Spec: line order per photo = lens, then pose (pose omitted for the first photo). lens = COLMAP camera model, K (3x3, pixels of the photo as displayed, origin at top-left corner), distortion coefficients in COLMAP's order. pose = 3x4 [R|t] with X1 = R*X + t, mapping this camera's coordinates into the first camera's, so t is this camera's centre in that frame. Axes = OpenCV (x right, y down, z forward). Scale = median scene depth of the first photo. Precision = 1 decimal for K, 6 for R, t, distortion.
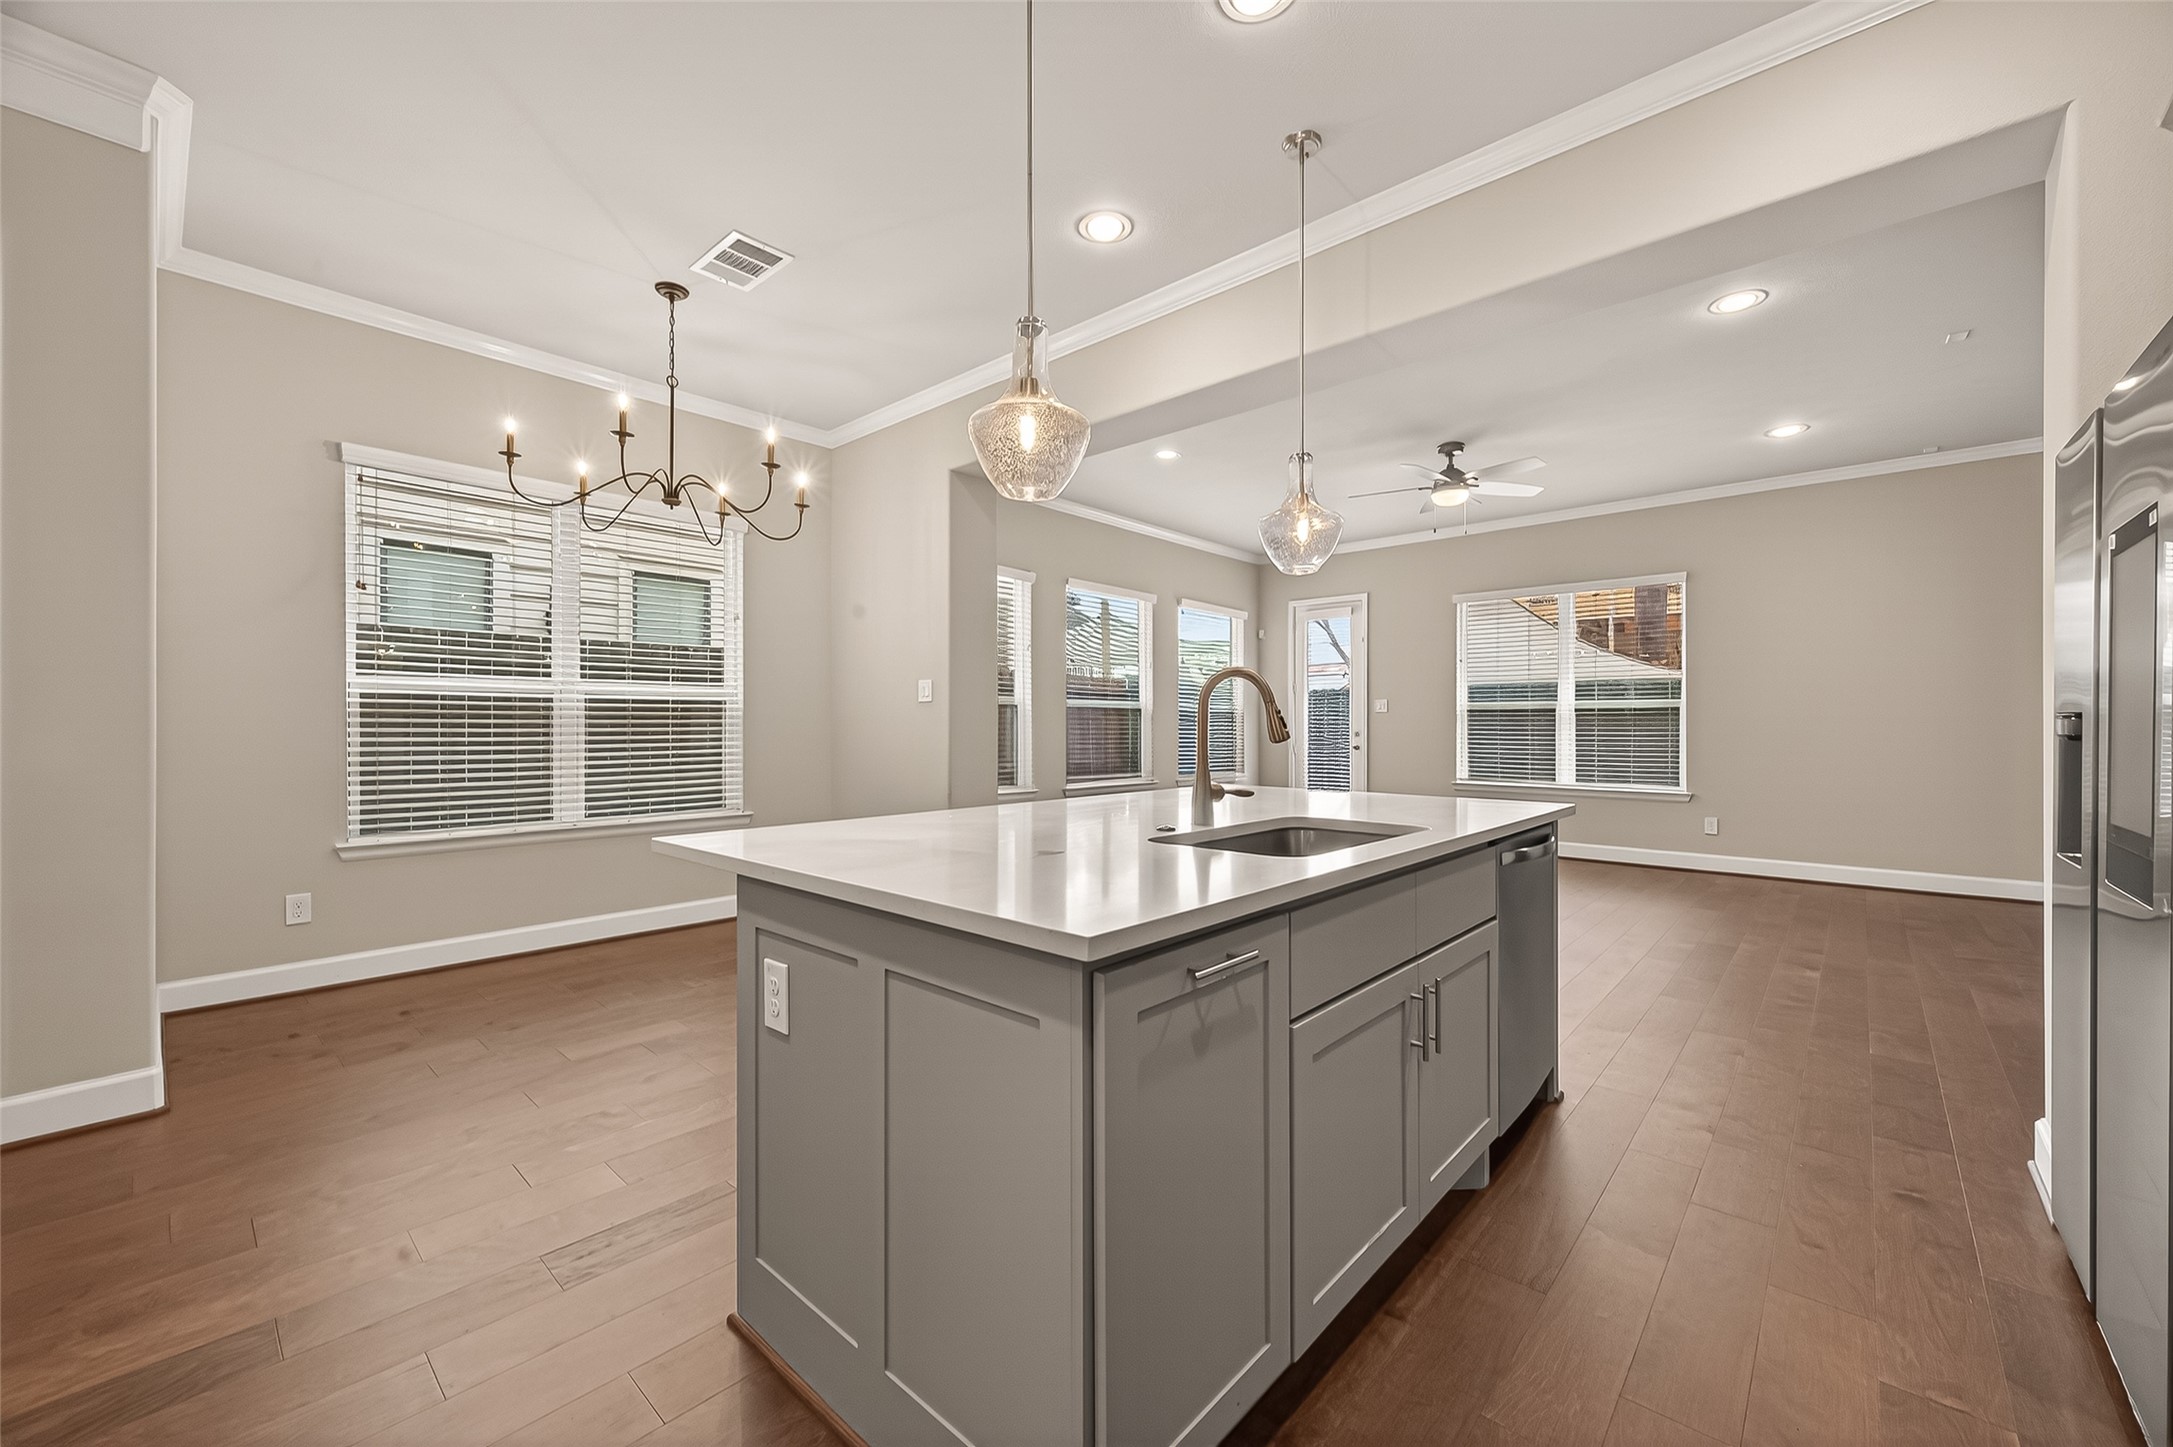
lens RADIAL K [[853.5, 0, 1104.2], [0, 853.5, 731.5], [0, 0, 1]] dist [0.003271, -0.001596]
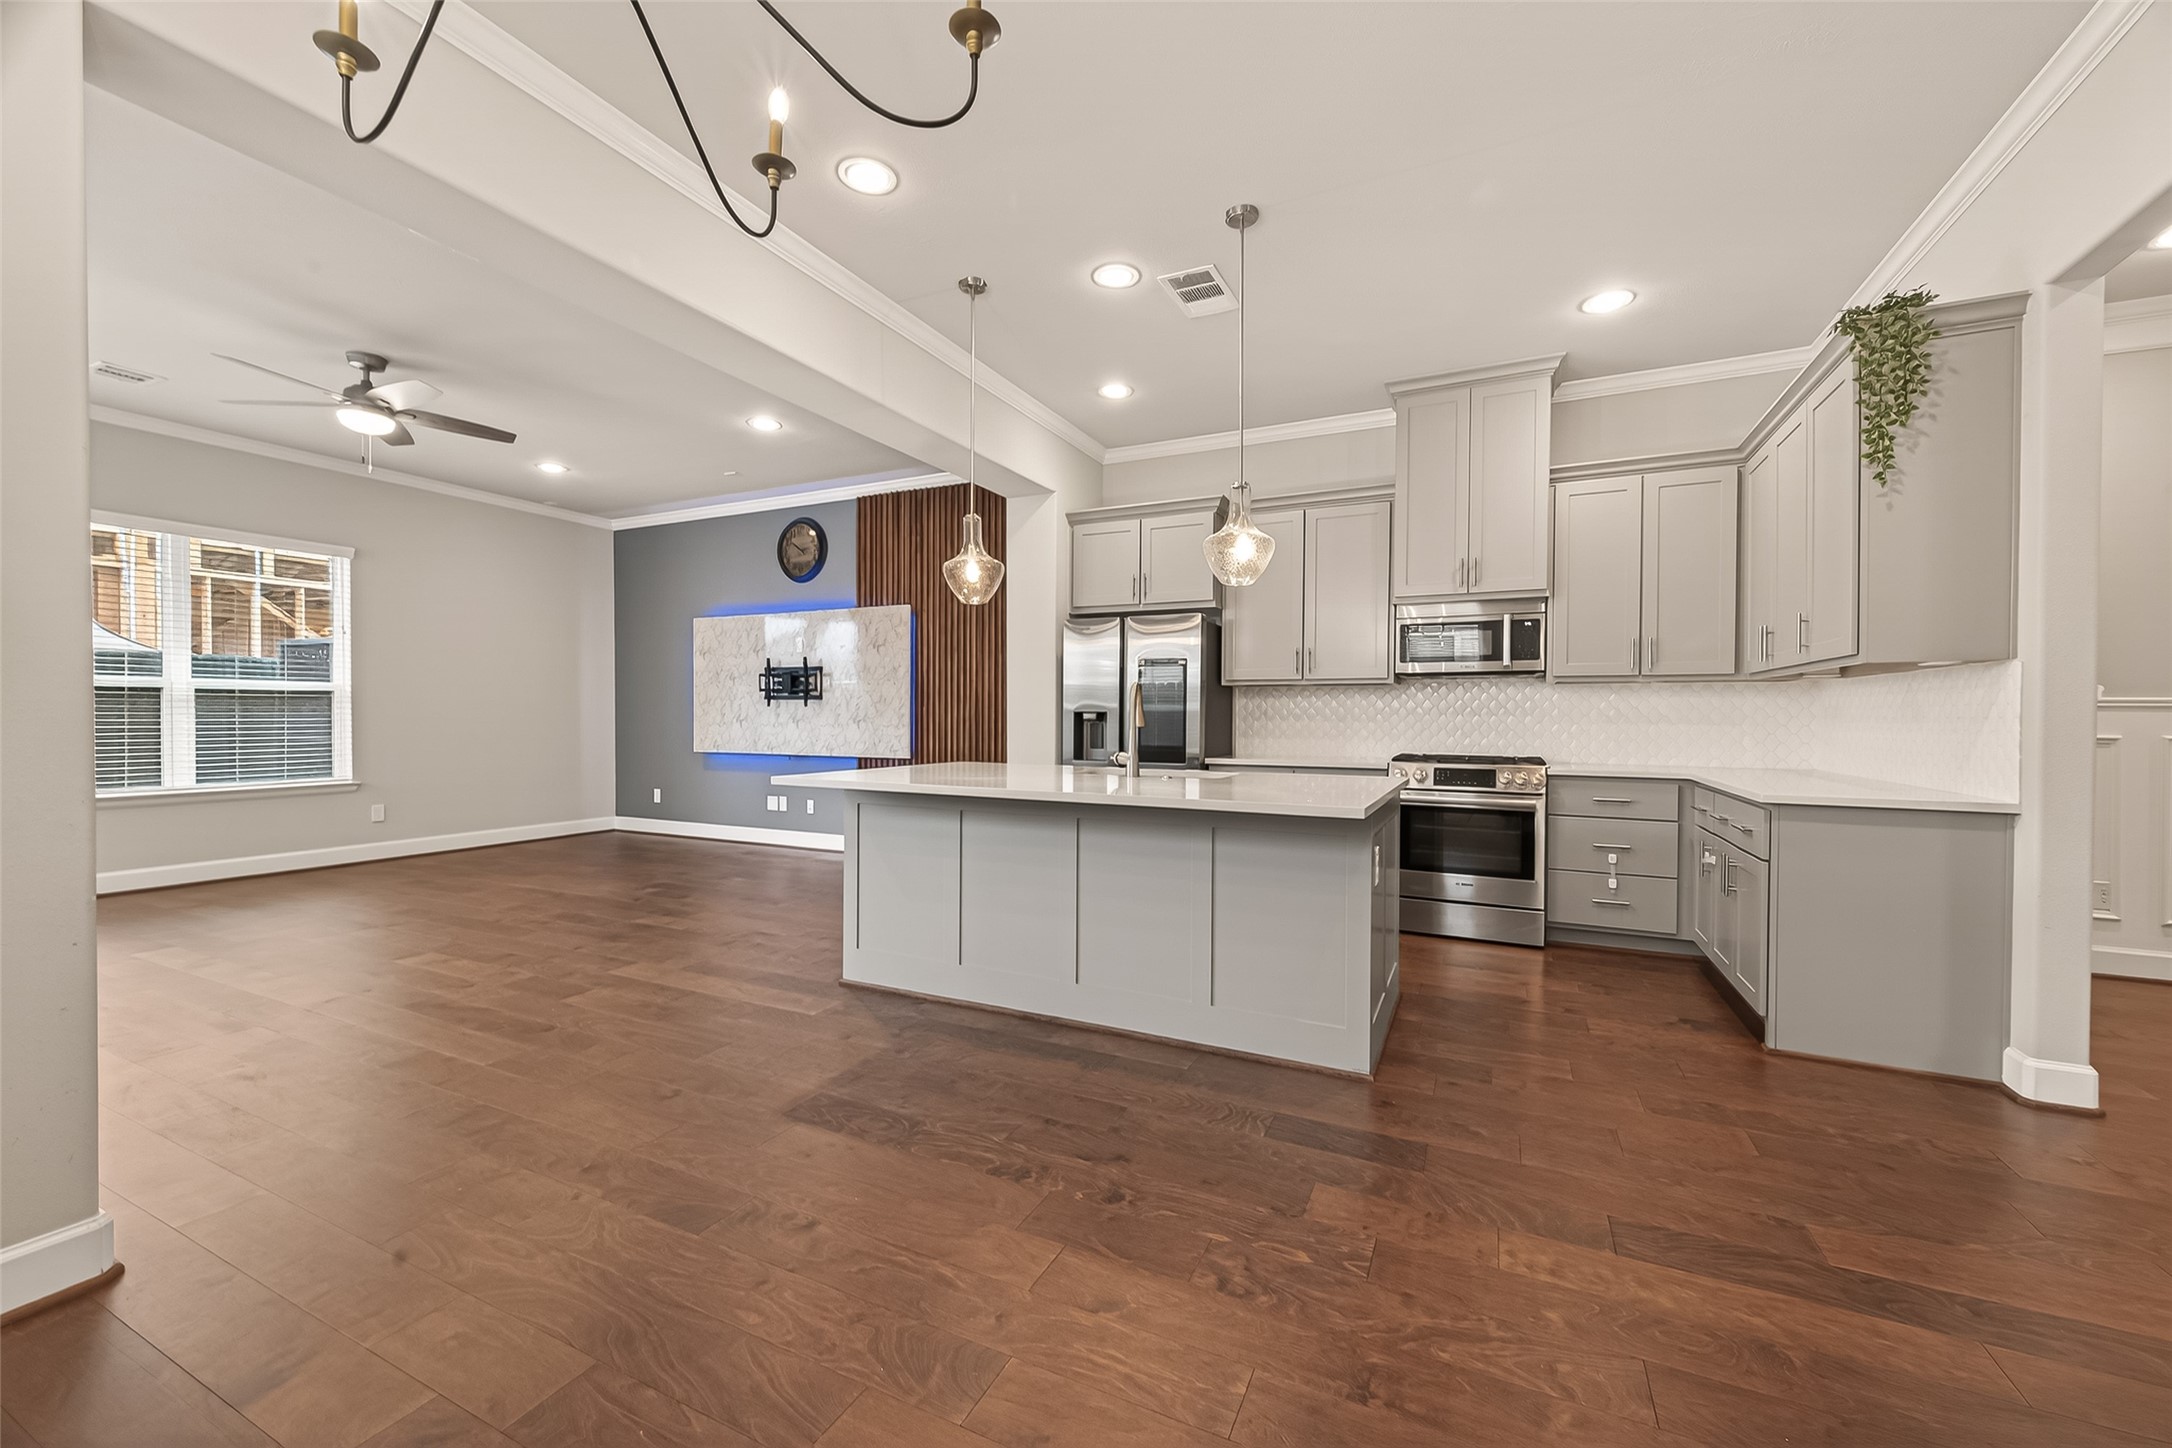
lens RADIAL K [[853.1, 0, 1082.4], [0, 853.1, 725.9], [0, 0, 1]] dist [0.003271, -0.001596]
pose [[-0.274811, -0.018589, 0.961319, -0.402636], [0.001529, 0.999803, 0.019771, -0.006063], [-0.961497, 0.006903, -0.274728, 0.431319]]
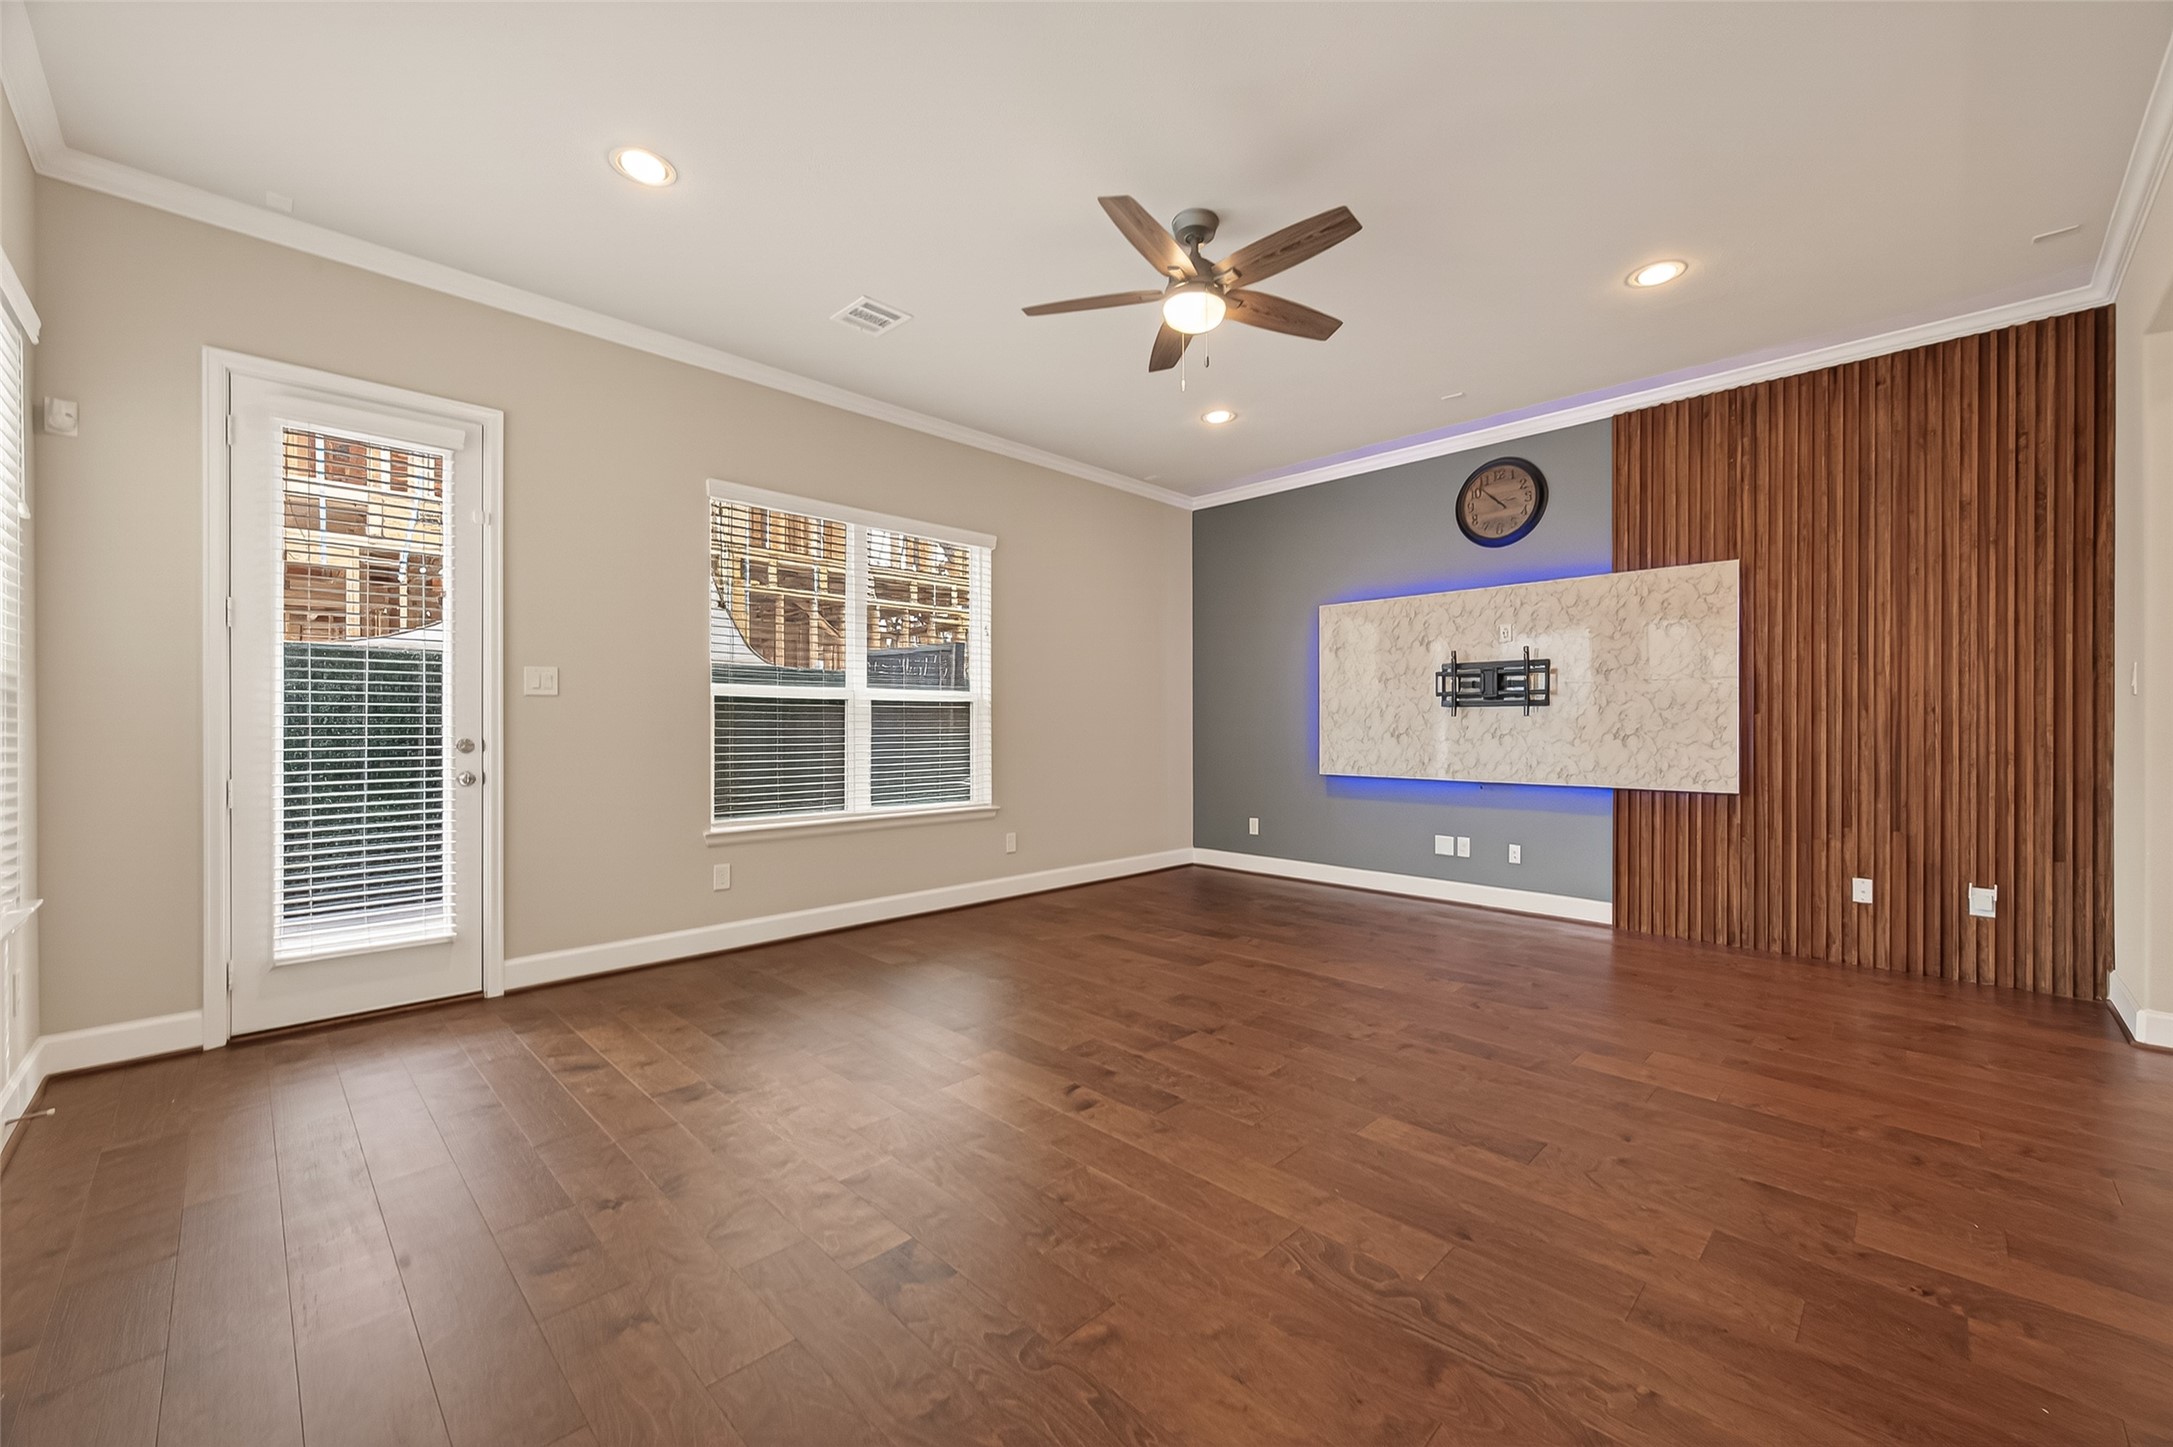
lens RADIAL K [[853.5, 0, 1089.2], [0, 853.5, 727.2], [0, 0, 1]] dist [0.003271, -0.001596]
pose [[0.058990, -0.006409, 0.998238, -0.113268], [0.007648, 0.999953, 0.005968, -0.006844], [-0.998229, 0.007282, 0.059036, 0.768659]]
